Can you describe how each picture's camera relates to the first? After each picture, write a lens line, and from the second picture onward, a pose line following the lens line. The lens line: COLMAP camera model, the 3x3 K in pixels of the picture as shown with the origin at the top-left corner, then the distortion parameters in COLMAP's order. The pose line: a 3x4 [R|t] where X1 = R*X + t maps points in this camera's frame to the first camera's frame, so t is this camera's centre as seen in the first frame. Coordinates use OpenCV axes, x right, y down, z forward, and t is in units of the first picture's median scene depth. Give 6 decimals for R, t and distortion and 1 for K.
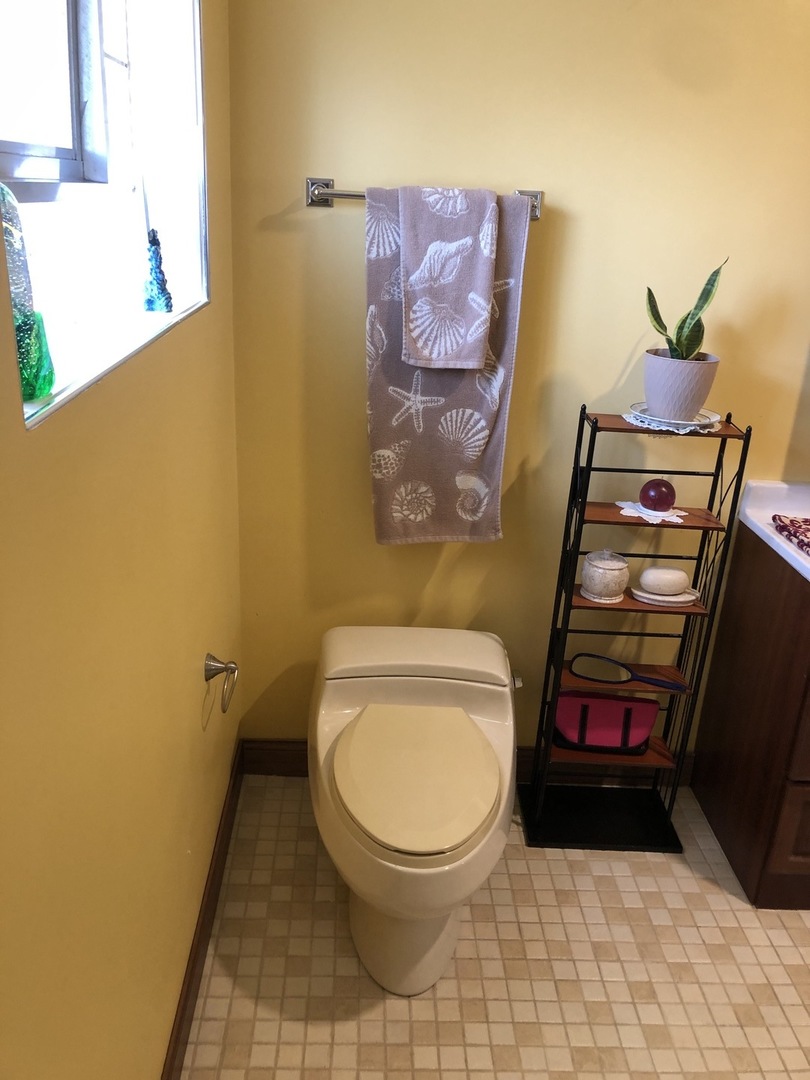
lens RADIAL K [[891.2, 0, 407.6], [0, 891.2, 540.2], [0, 0, 1]] dist [0.031891, -0.006261]
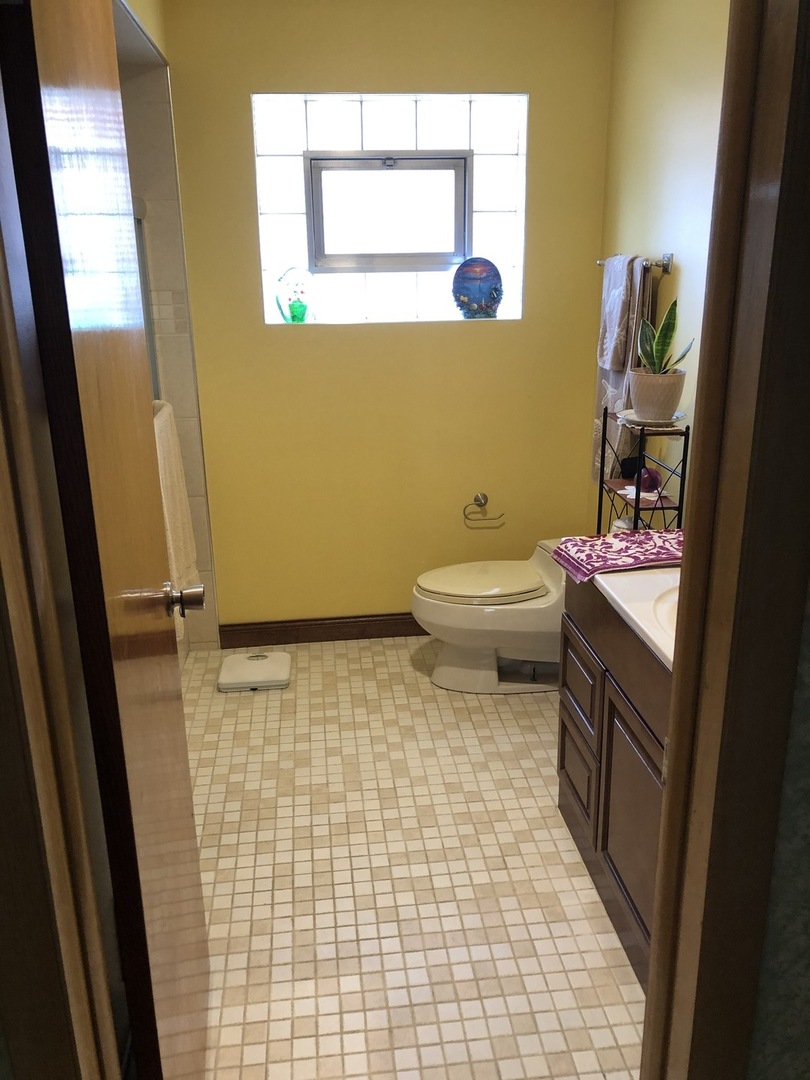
lens RADIAL K [[891.2, 0, 408.5], [0, 891.2, 540.5], [0, 0, 1]] dist [0.031891, -0.006261]
pose [[0.053534, 0.228813, -0.971997, 1.715442], [-0.353943, 0.914543, 0.195794, -0.107531], [0.933734, 0.333550, 0.129946, 0.604411]]
